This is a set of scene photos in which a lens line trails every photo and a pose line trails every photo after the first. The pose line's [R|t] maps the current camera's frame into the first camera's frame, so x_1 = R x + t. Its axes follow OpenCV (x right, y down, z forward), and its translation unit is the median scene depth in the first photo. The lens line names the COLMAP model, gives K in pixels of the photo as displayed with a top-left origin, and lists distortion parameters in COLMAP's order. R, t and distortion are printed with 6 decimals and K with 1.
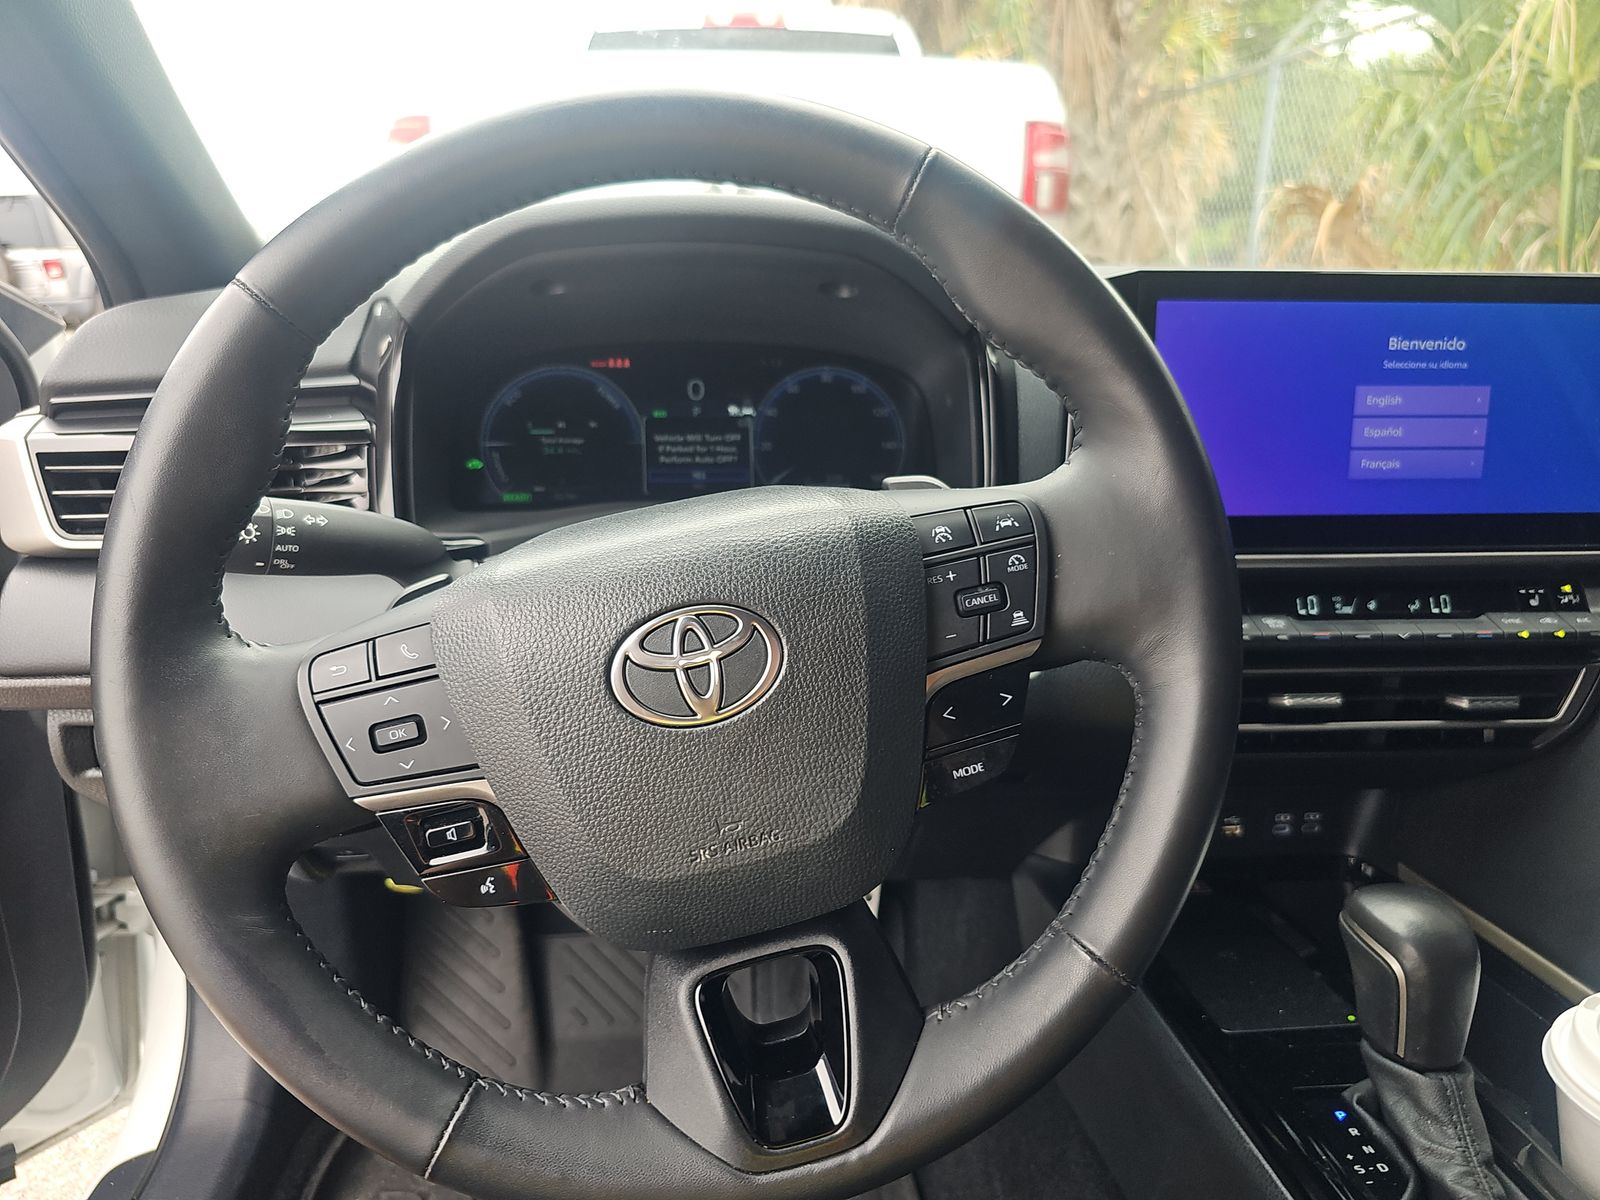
lens RADIAL K [[1060.6, 0, 805.4], [0, 1060.6, 603.2], [0, 0, 1]] dist [-0.001301, -0.001039]
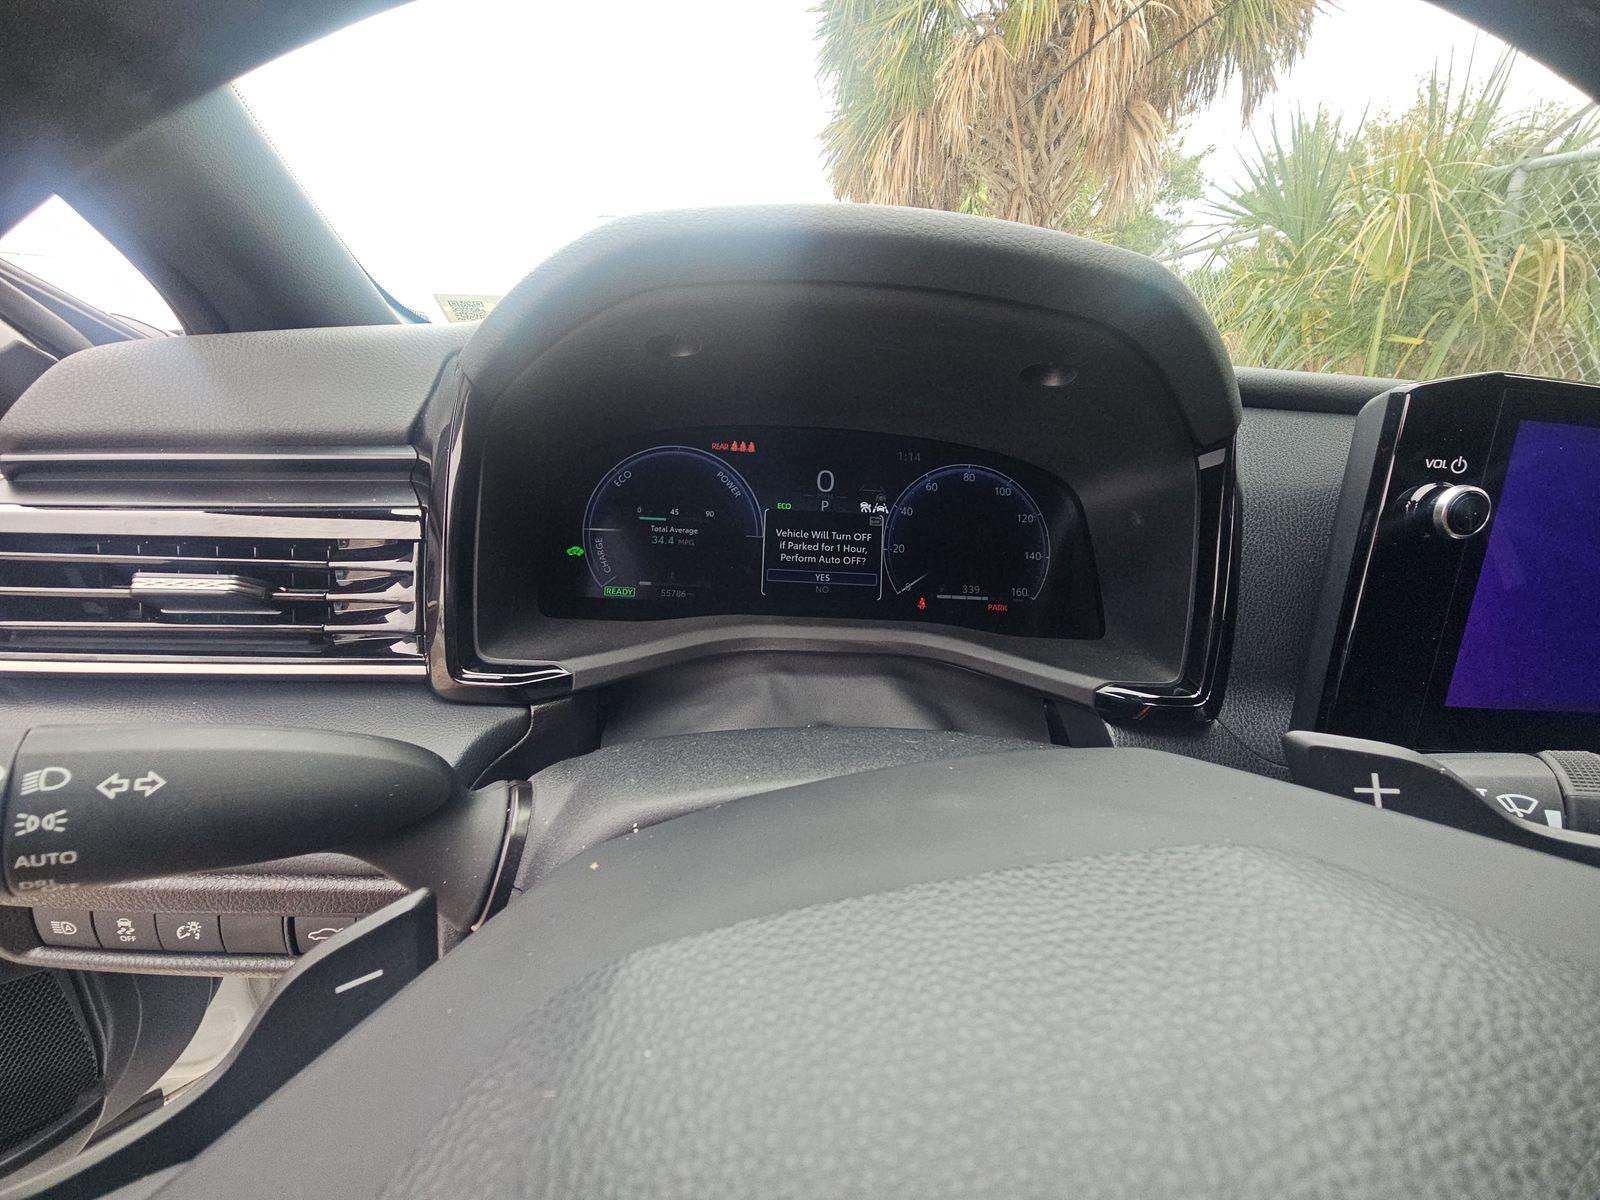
lens RADIAL K [[646.4, 0, 792.7], [0, 646.4, 594.5], [0, 0, 1]] dist [-0.004252, -0.000602]
pose [[0.997463, 0.067148, -0.023627, -0.111779], [-0.066847, 0.997674, 0.013323, -0.111332], [0.024466, -0.011710, 0.999632, 0.450917]]
